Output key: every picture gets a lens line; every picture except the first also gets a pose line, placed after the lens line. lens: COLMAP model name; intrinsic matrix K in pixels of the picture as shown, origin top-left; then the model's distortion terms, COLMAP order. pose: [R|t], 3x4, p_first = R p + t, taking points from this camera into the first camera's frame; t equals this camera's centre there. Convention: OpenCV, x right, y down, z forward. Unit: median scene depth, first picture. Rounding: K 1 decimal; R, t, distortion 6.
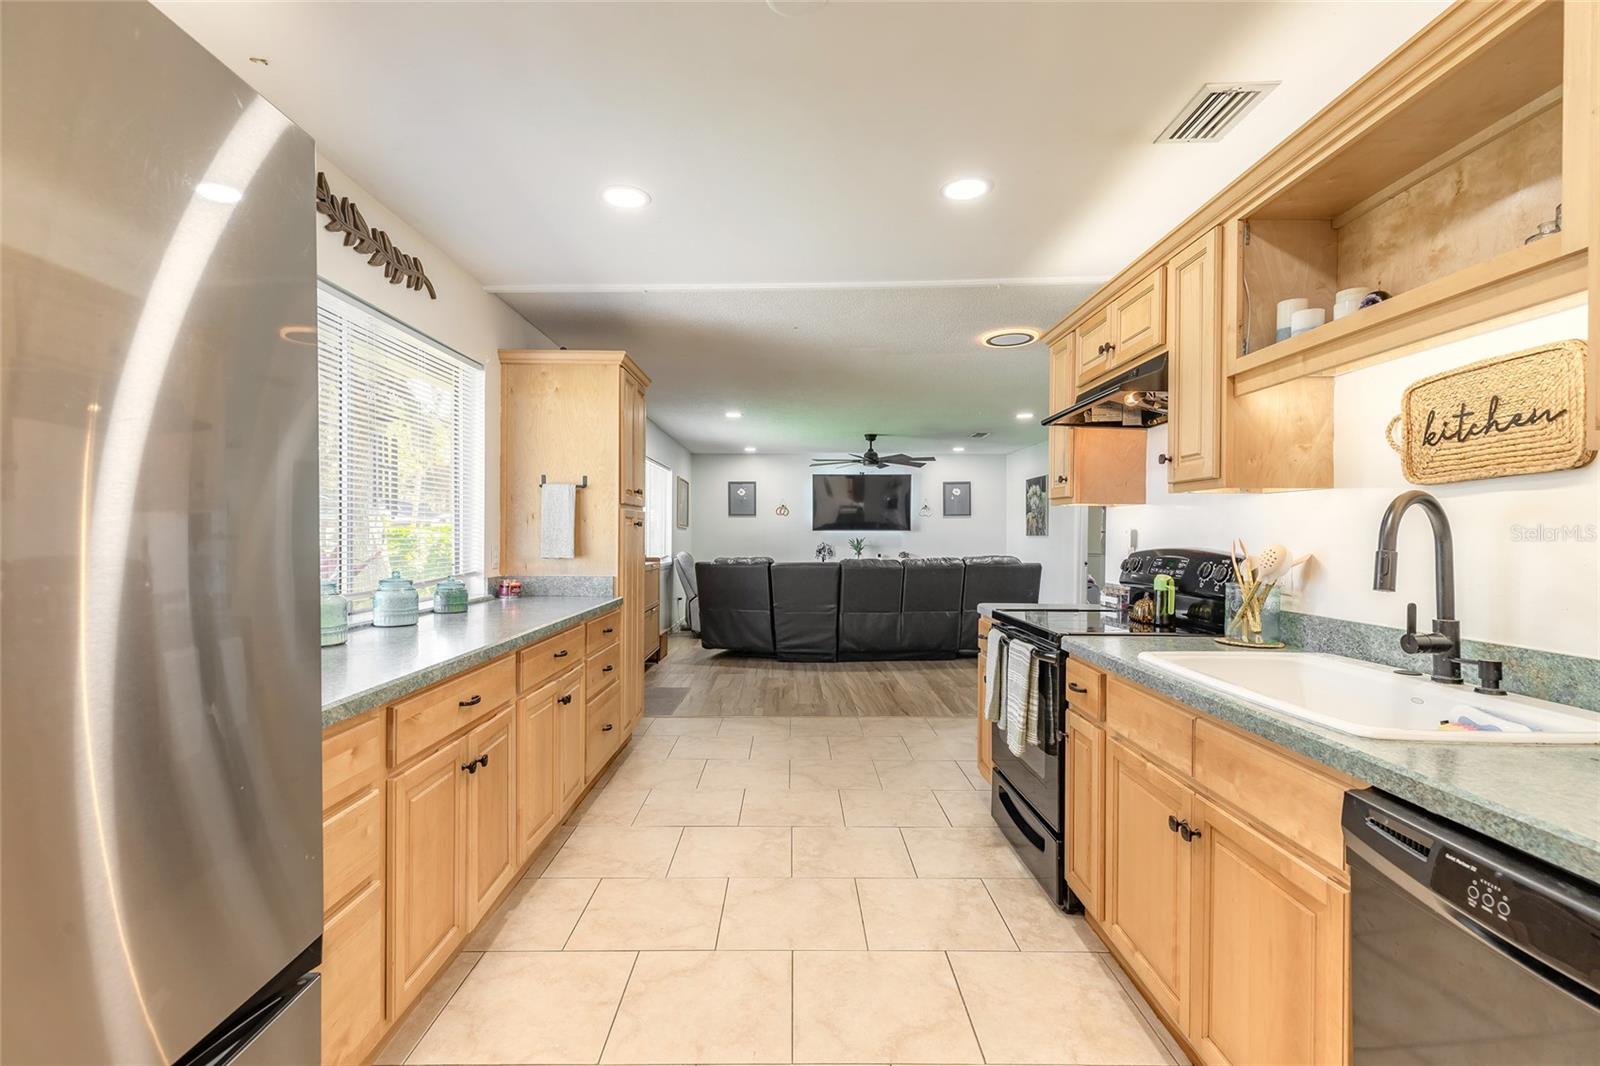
lens RADIAL K [[721.6, 0, 796.0], [0, 721.6, 537.5], [0, 0, 1]] dist [0.008958, -0.002073]
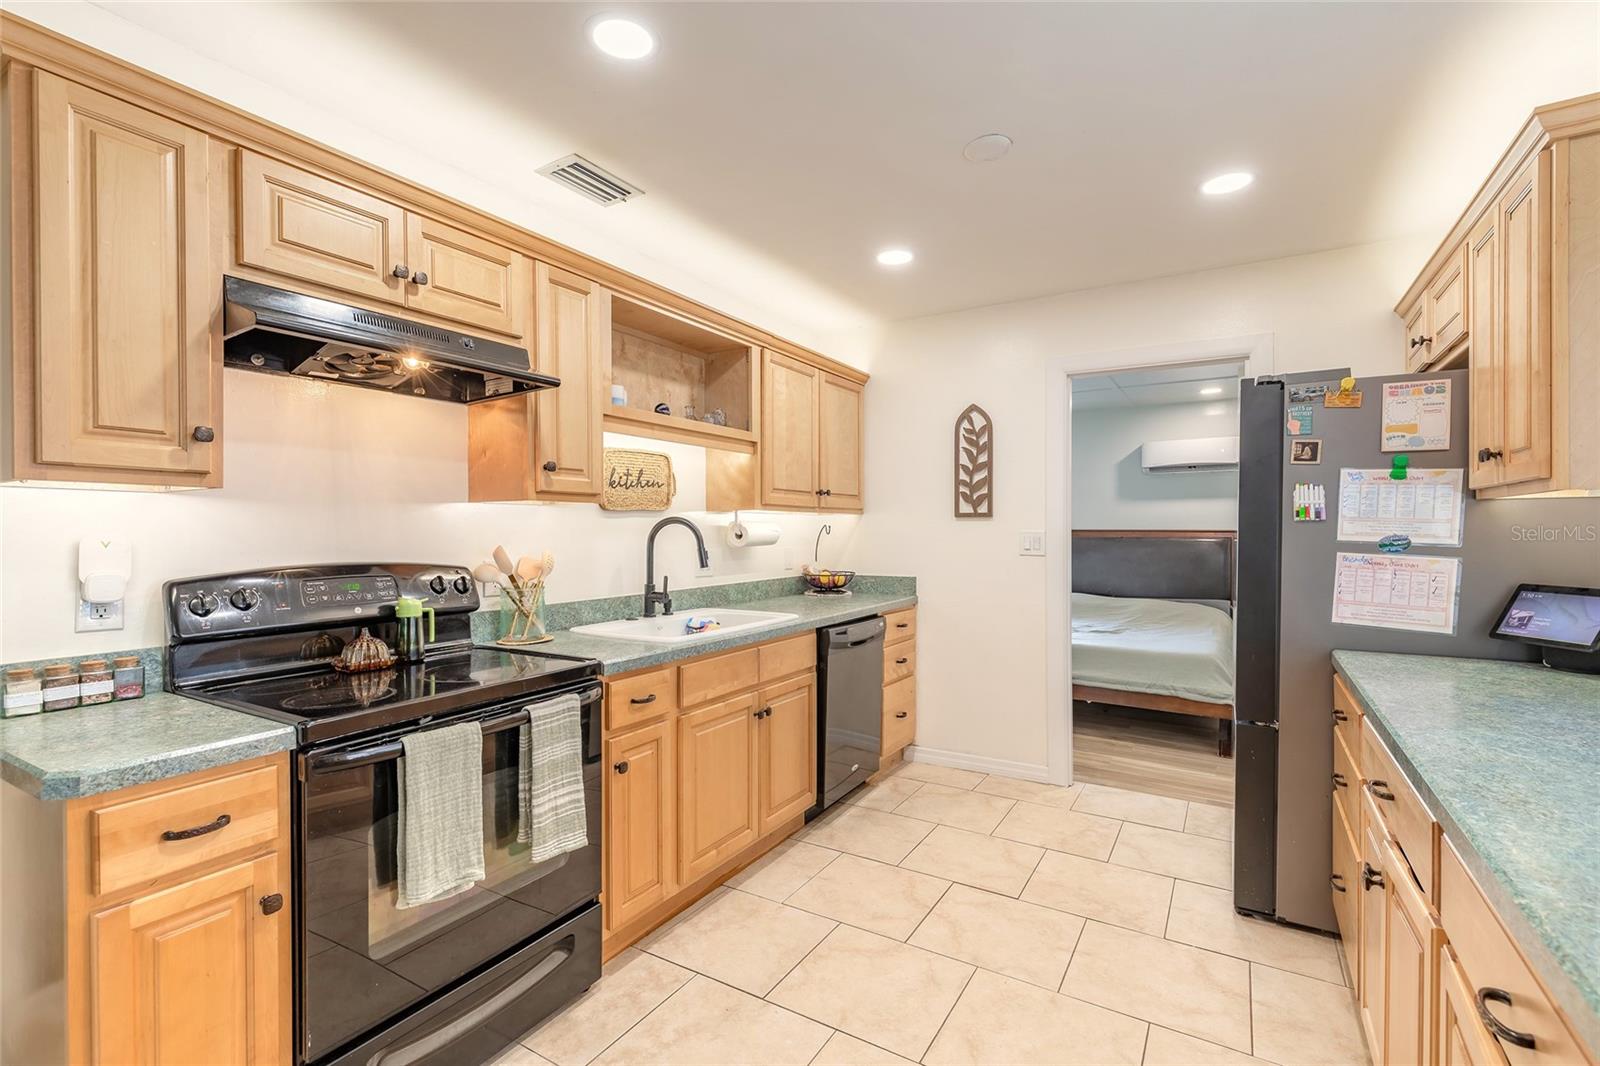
lens RADIAL K [[721.6, 0, 792.9], [0, 721.6, 538.2], [0, 0, 1]] dist [0.008958, -0.002073]
pose [[-0.849722, -0.008048, 0.527170, -0.236533], [0.001995, 0.999827, 0.018479, -0.023198], [-0.527228, 0.016754, -0.849559, 1.354860]]
